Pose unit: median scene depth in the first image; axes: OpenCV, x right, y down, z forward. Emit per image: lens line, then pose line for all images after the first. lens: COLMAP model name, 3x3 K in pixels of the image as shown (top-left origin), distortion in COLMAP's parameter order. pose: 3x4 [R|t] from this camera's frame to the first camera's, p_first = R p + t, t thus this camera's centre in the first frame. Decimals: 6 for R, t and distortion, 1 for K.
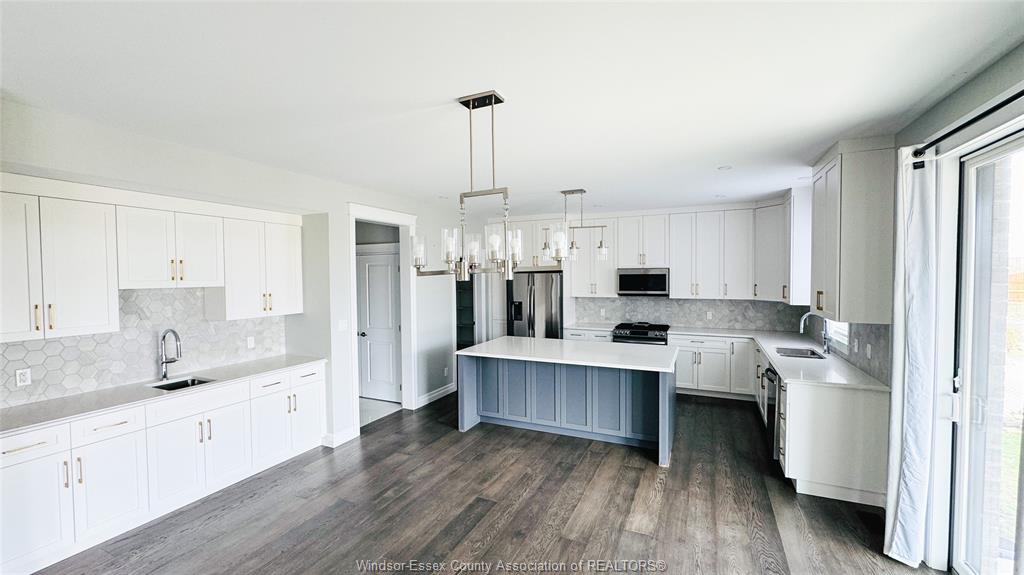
lens RADIAL K [[420.7, 0, 511.7], [0, 420.7, 287.1], [0, 0, 1]] dist [-0.004152, -0.001187]
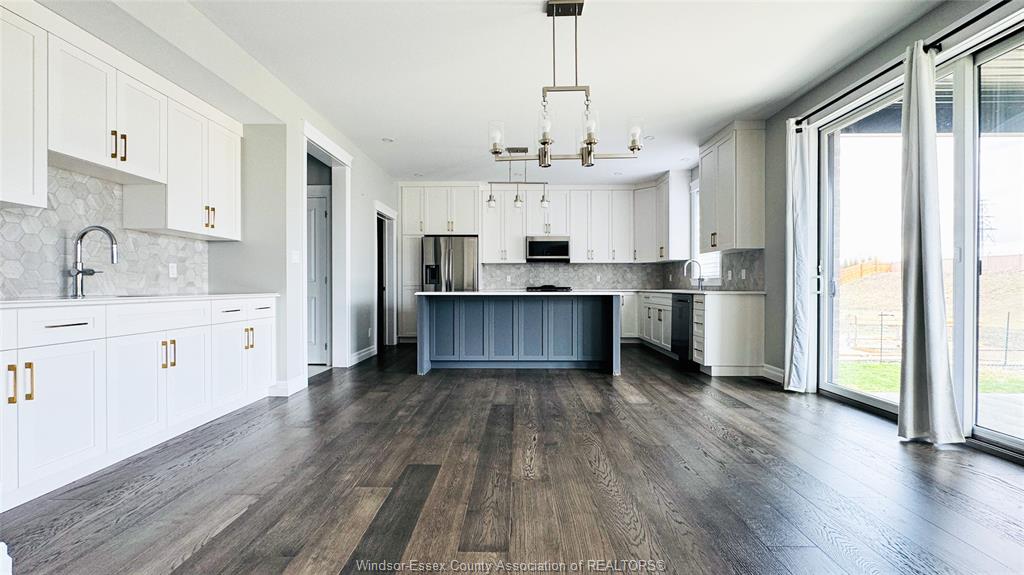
lens RADIAL K [[420.7, 0, 514.4], [0, 420.7, 287.5], [0, 0, 1]] dist [-0.004152, -0.001187]
pose [[0.909281, 0.006764, 0.416127, -0.374714], [0.006115, 0.999543, -0.029610, 0.195416], [-0.416137, 0.029469, 0.908824, 0.021844]]
